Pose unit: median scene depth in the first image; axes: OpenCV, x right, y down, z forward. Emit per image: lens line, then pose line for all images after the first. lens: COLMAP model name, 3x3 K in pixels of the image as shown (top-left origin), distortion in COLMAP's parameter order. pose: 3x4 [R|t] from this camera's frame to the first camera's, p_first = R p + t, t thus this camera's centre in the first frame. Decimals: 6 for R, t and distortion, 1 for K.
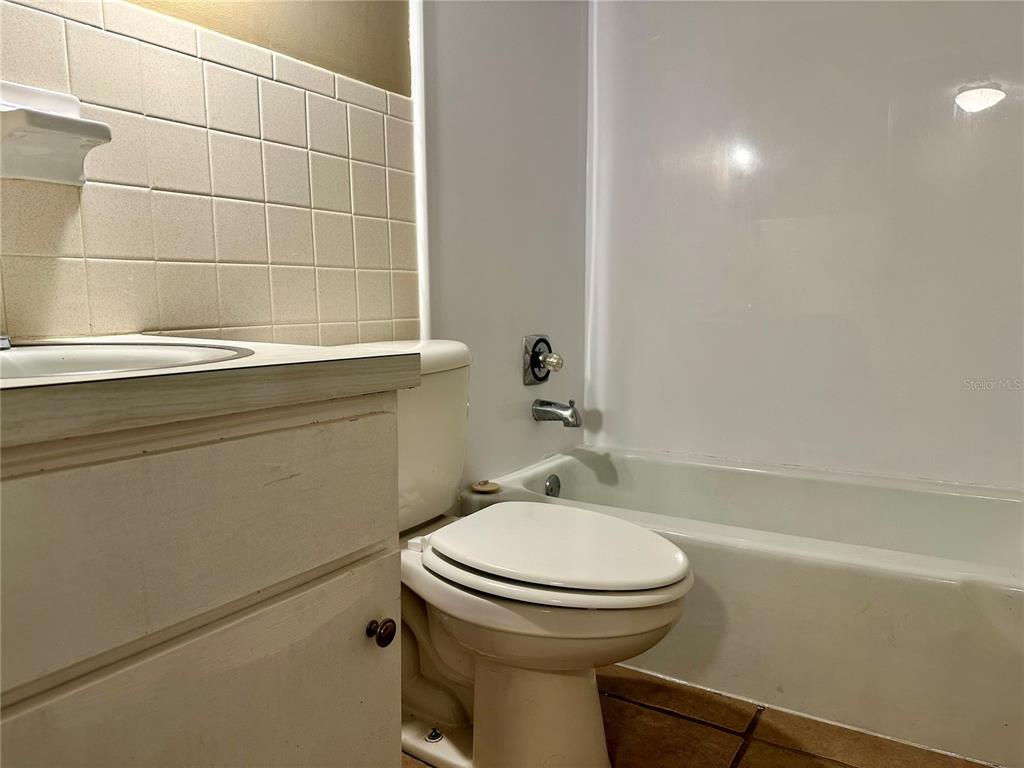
lens RADIAL K [[720.7, 0, 510.8], [0, 720.7, 390.7], [0, 0, 1]] dist [0.070041, -0.086379]
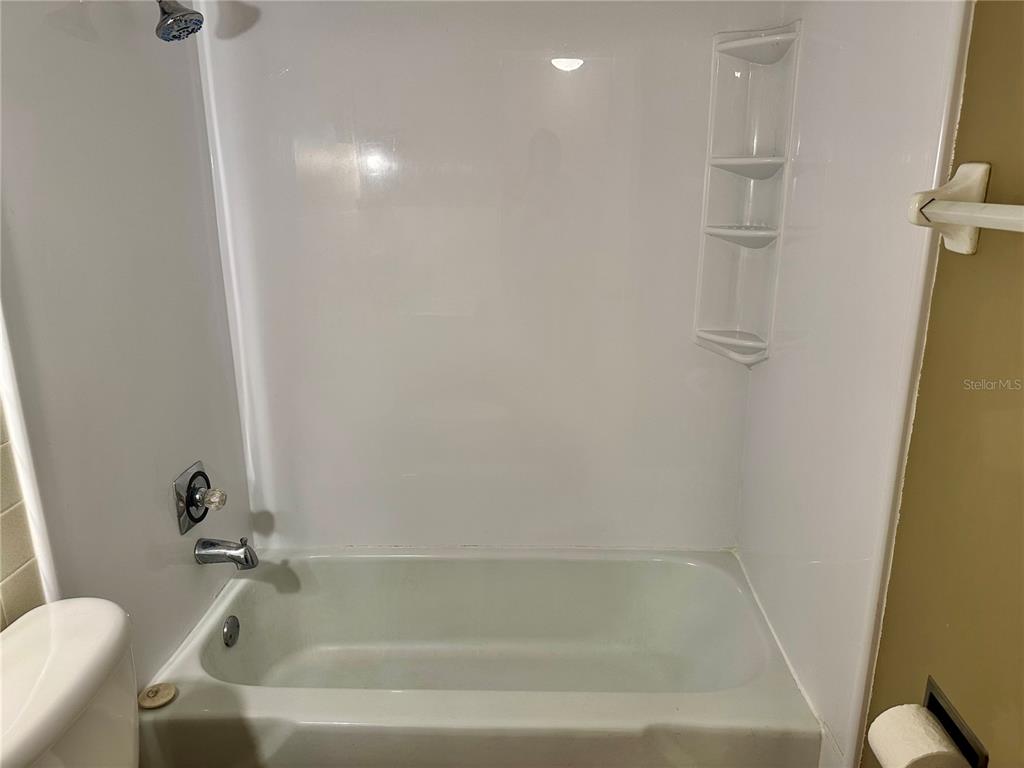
lens RADIAL K [[720.7, 0, 510.8], [0, 720.7, 390.7], [0, 0, 1]] dist [0.070041, -0.086379]
pose [[0.873172, -0.133772, 0.468697, -0.020178], [0.075808, 0.987171, 0.140524, -0.246334], [-0.481482, -0.087171, 0.872110, 0.086607]]
